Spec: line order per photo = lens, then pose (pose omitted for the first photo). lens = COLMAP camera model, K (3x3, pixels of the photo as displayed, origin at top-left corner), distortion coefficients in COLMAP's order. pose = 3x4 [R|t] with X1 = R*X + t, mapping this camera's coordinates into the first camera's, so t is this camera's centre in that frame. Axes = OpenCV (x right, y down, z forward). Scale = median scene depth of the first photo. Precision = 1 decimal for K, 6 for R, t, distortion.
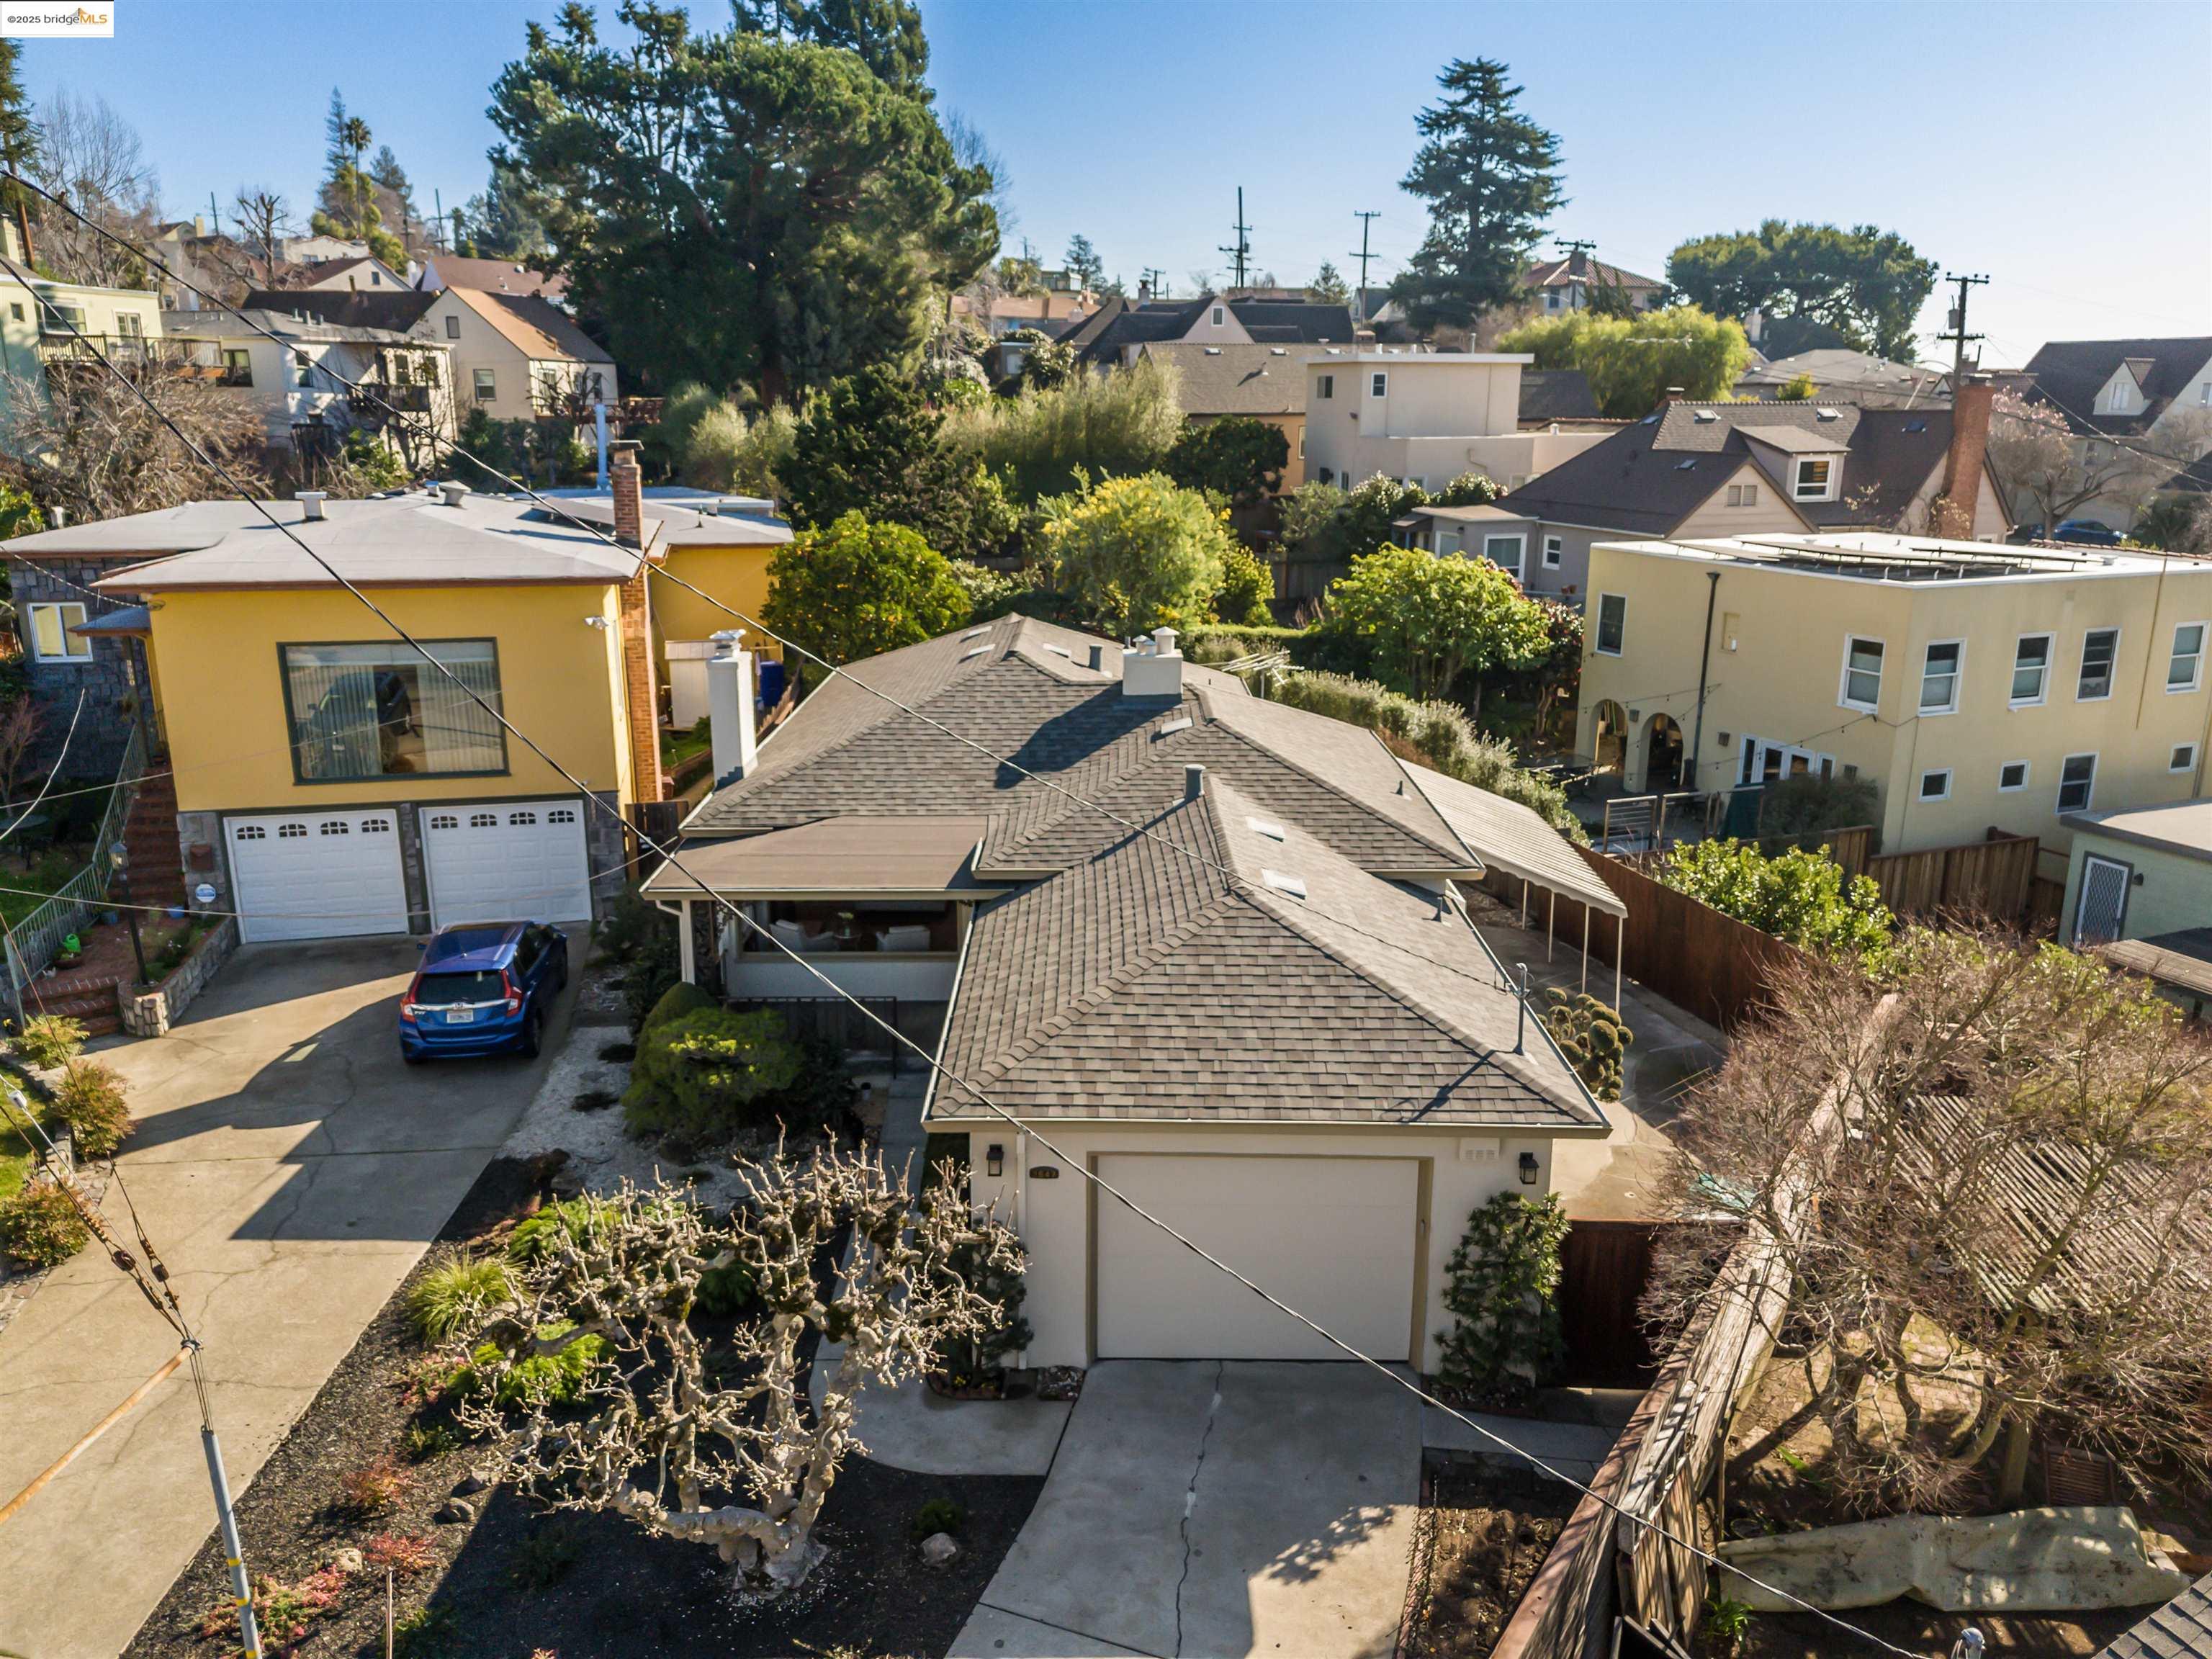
lens RADIAL K [[1618.8, 0, 1106.0], [0, 1618.8, 829.5], [0, 0, 1]] dist [0.059817, -0.004286]
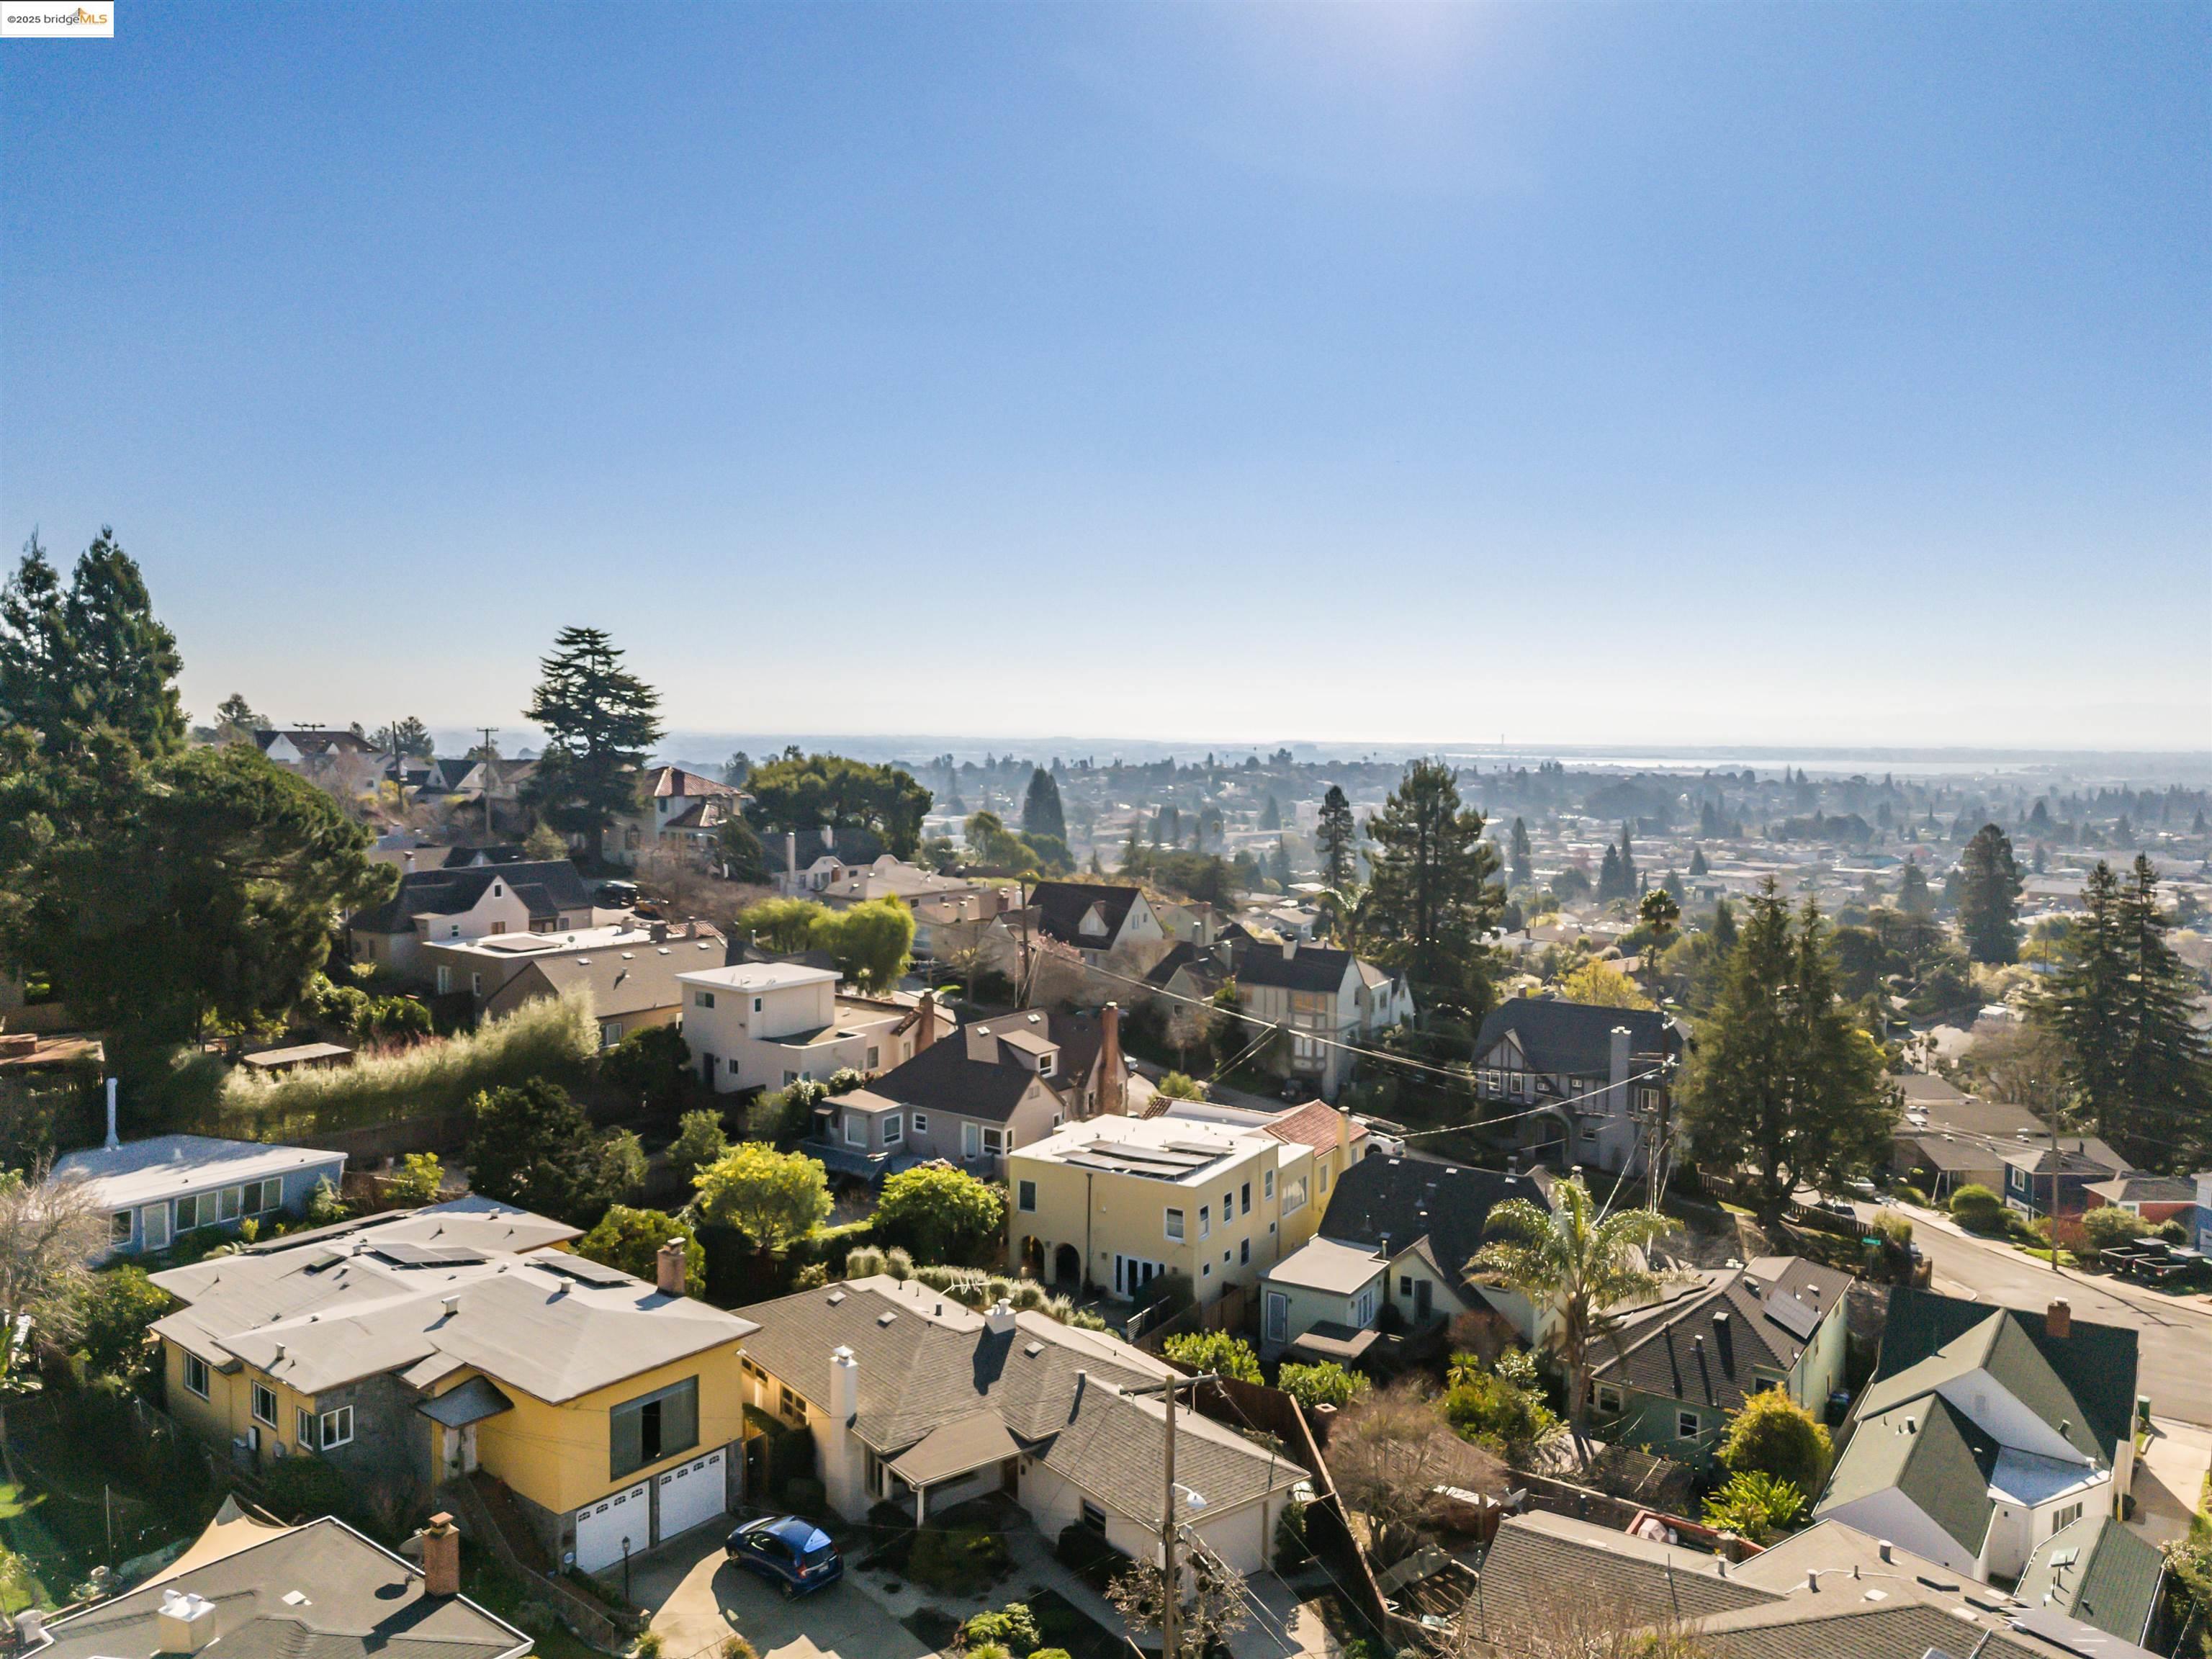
lens RADIAL K [[1591.1, 0, 1106.0], [0, 1591.1, 829.5], [0, 0, 1]] dist [0.021831, -0.002009]
pose [[0.798178, -0.035409, 0.601380, -0.706313], [0.155589, 0.976519, -0.149008, -0.250193], [-0.581982, 0.212503, 0.784945, -0.586574]]
